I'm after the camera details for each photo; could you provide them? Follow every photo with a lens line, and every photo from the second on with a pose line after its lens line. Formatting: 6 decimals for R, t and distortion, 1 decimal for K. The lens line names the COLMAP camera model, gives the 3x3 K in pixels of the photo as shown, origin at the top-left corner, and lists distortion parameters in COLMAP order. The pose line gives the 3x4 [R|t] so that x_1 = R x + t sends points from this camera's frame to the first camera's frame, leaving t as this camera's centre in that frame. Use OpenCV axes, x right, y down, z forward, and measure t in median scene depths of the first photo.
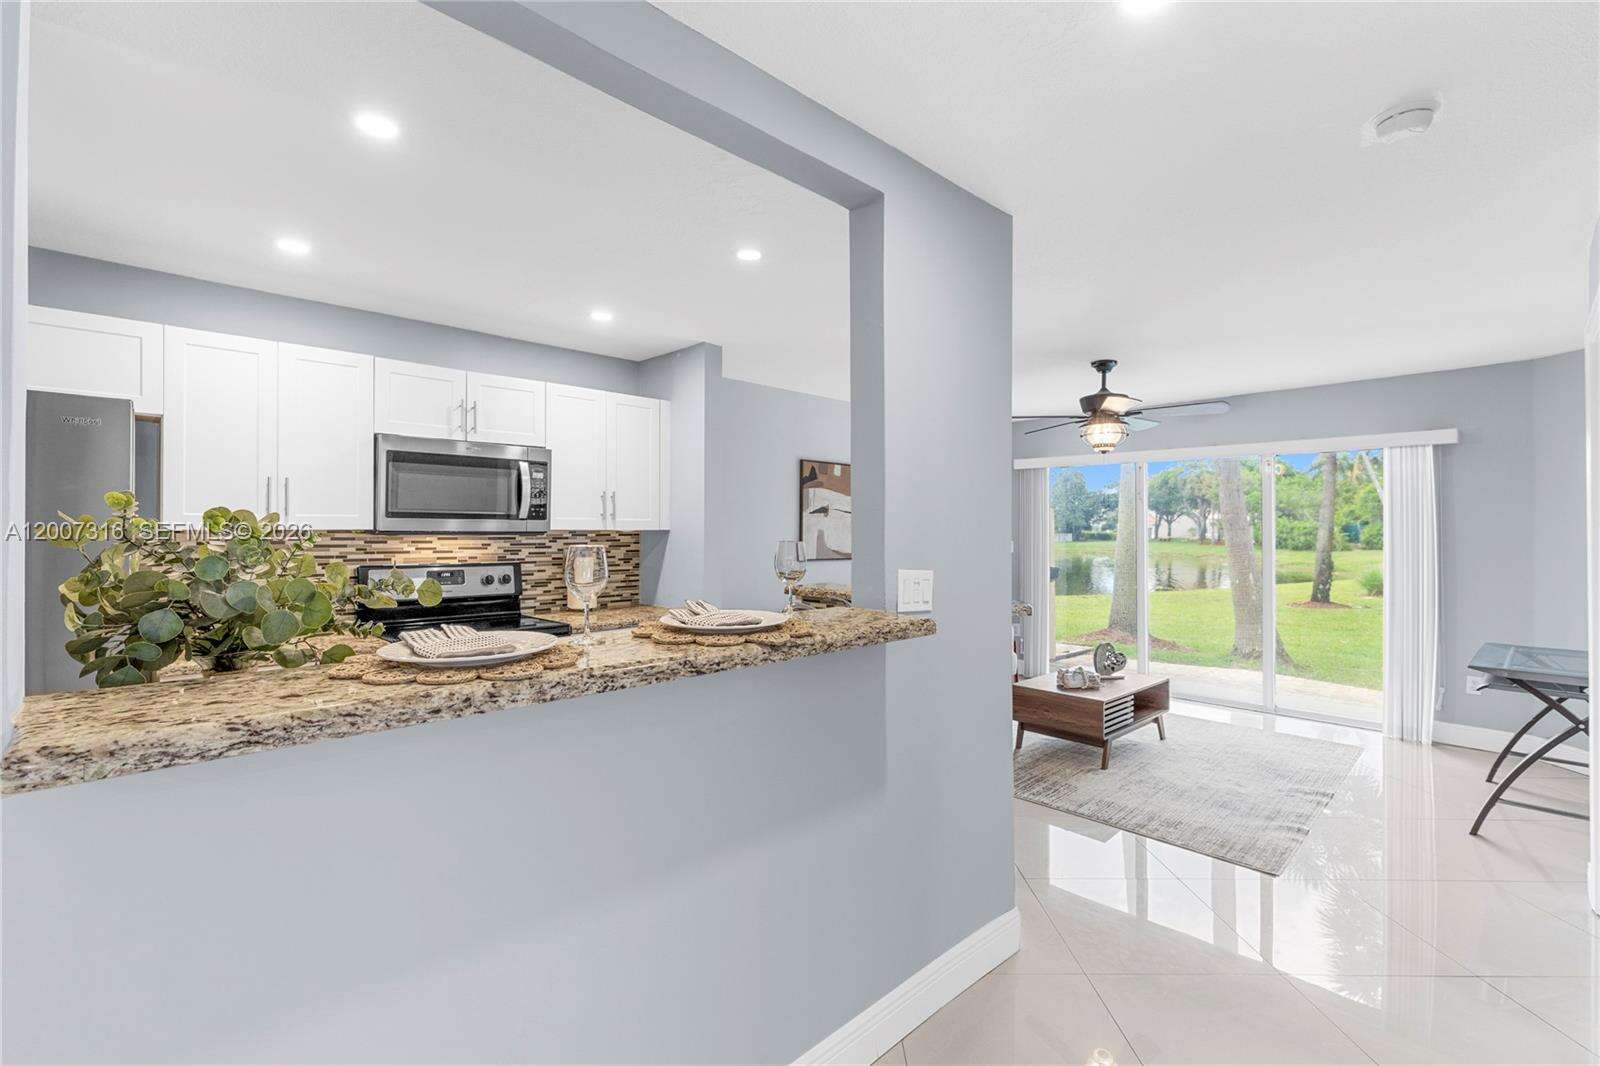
lens RADIAL K [[714.1, 0, 802.2], [0, 714.1, 524.8], [0, 0, 1]] dist [-0.002427, -0.000409]
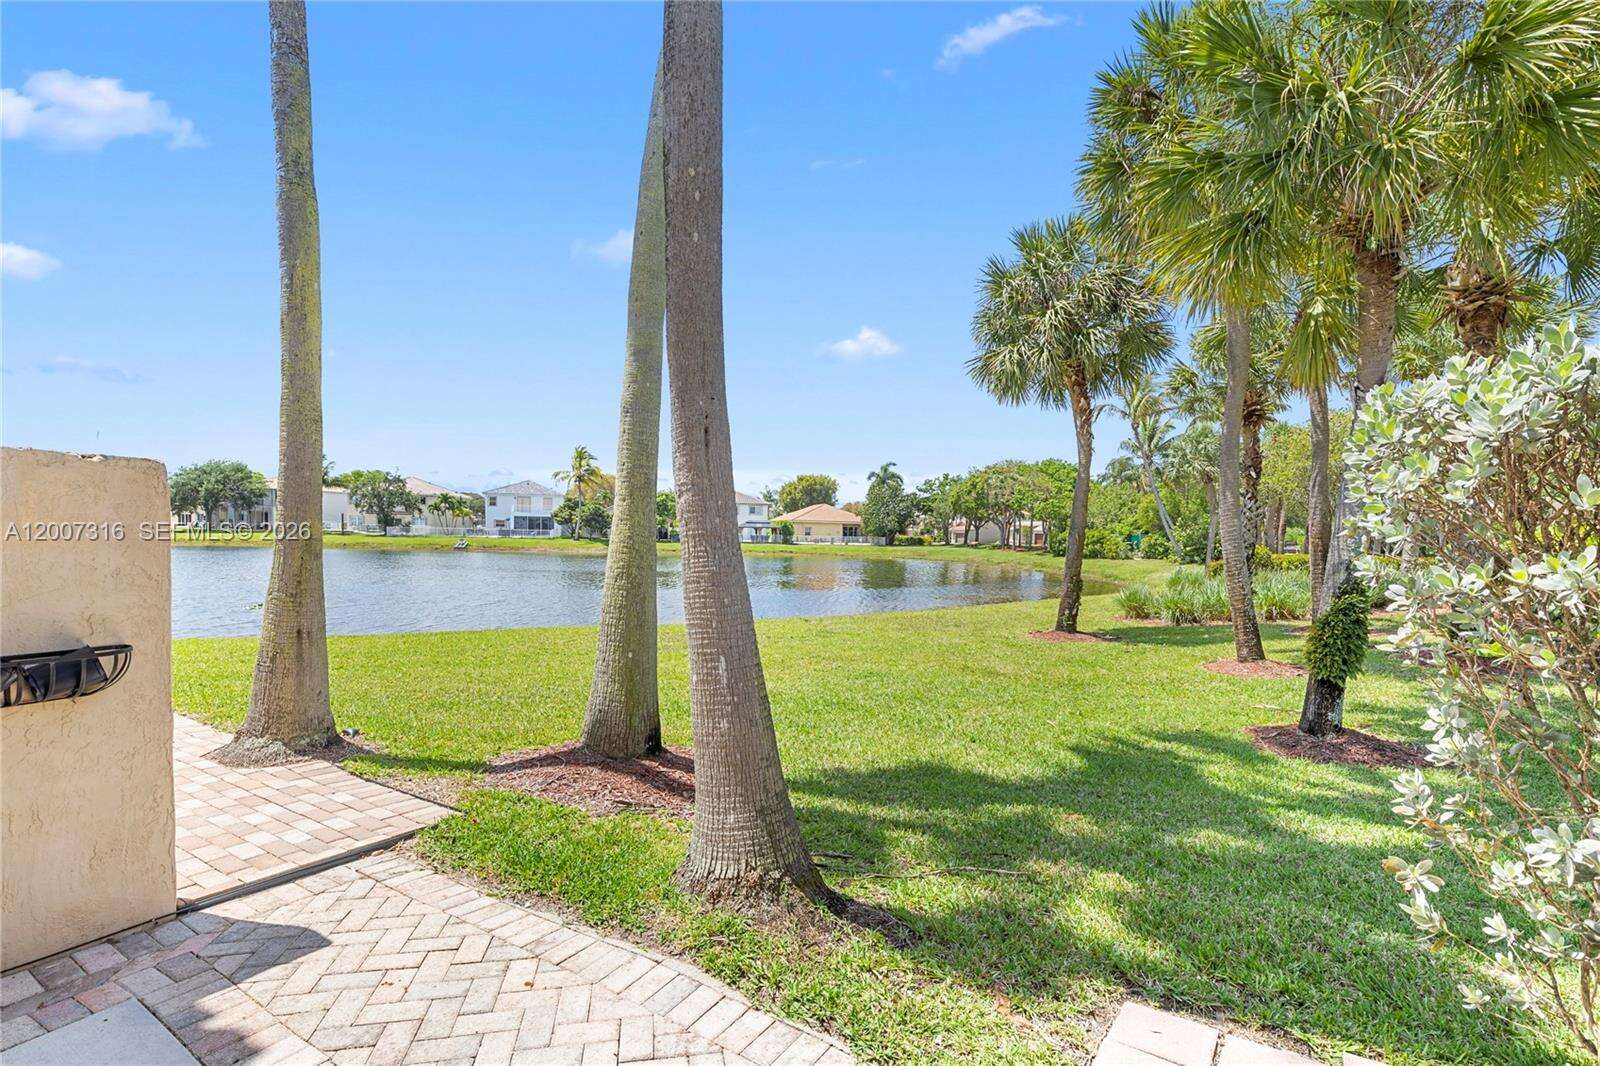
lens RADIAL K [[751.6, 0, 841.4], [0, 751.6, 534.7], [0, 0, 1]] dist [0.036265, 0.000147]
pose [[0.961197, 0.020536, 0.275098, 1.064327], [-0.024002, 0.999669, 0.009239, 0.018339], [-0.274817, -0.015484, 0.961372, 1.157973]]
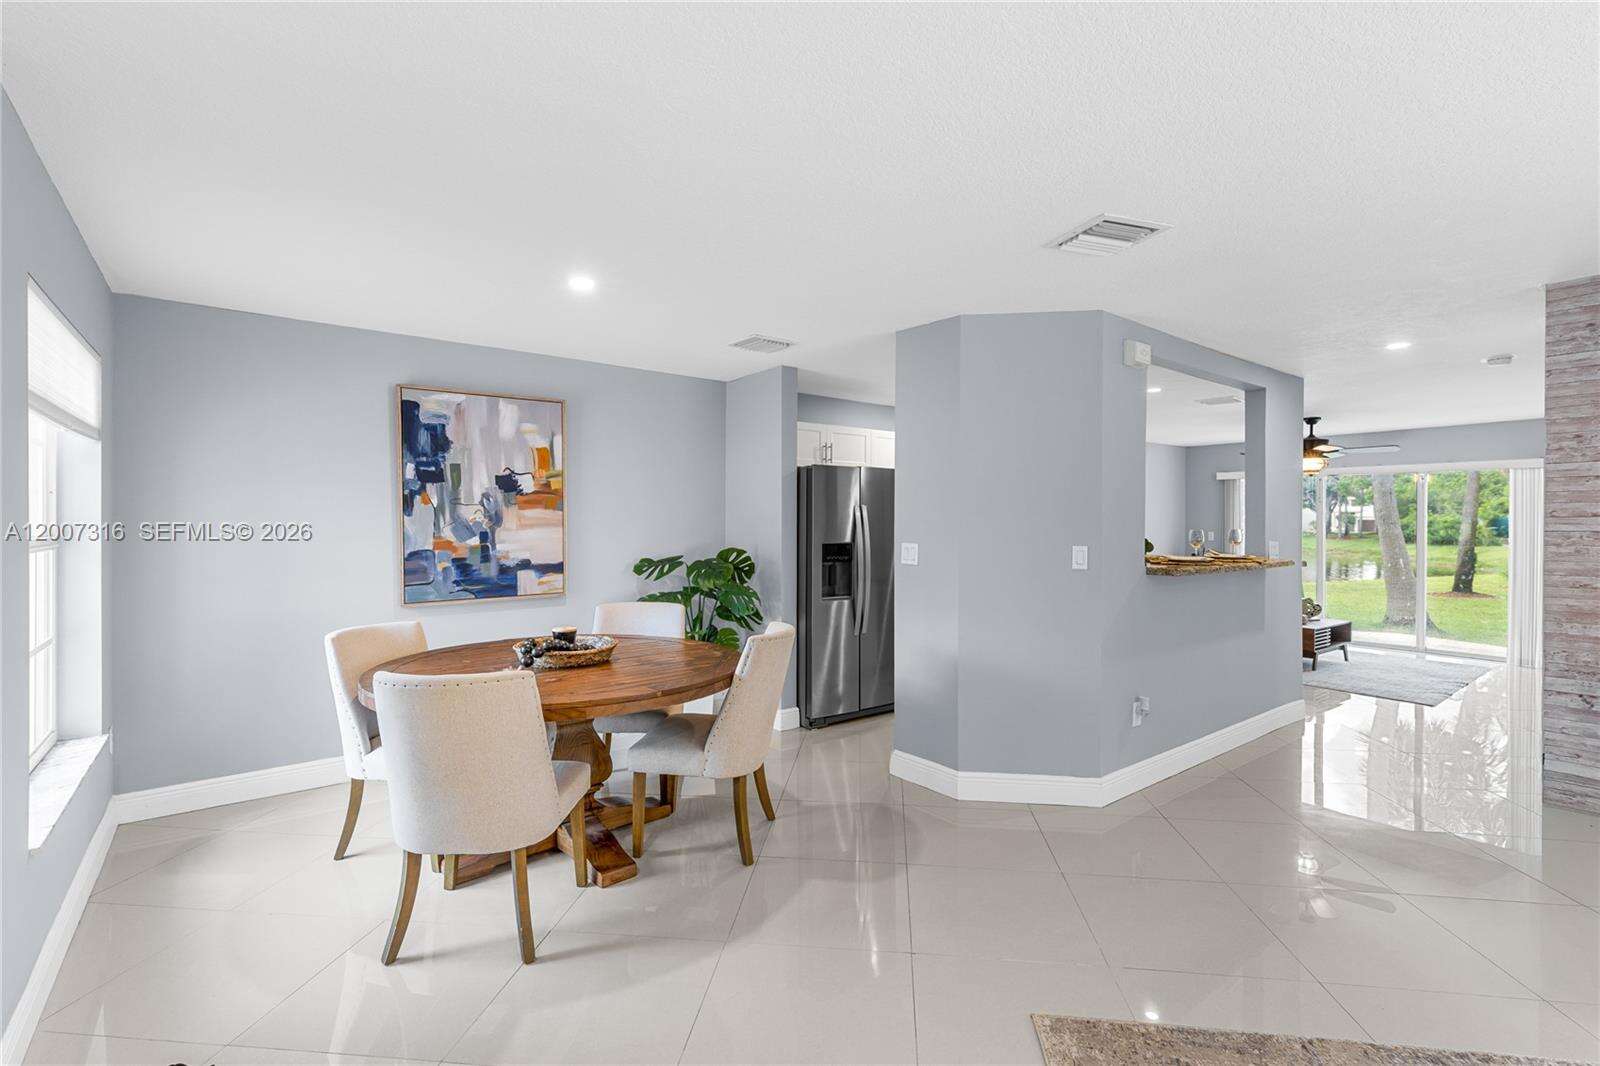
lens RADIAL K [[724.5, 0, 801.3], [0, 724.5, 527.8], [0, 0, 1]] dist [0.003006, 0.000394]
pose [[0.993799, 0.002503, -0.111163, -0.515748], [-0.000863, 0.999890, 0.014797, -0.008572], [0.111188, -0.014609, 0.993692, -0.717356]]
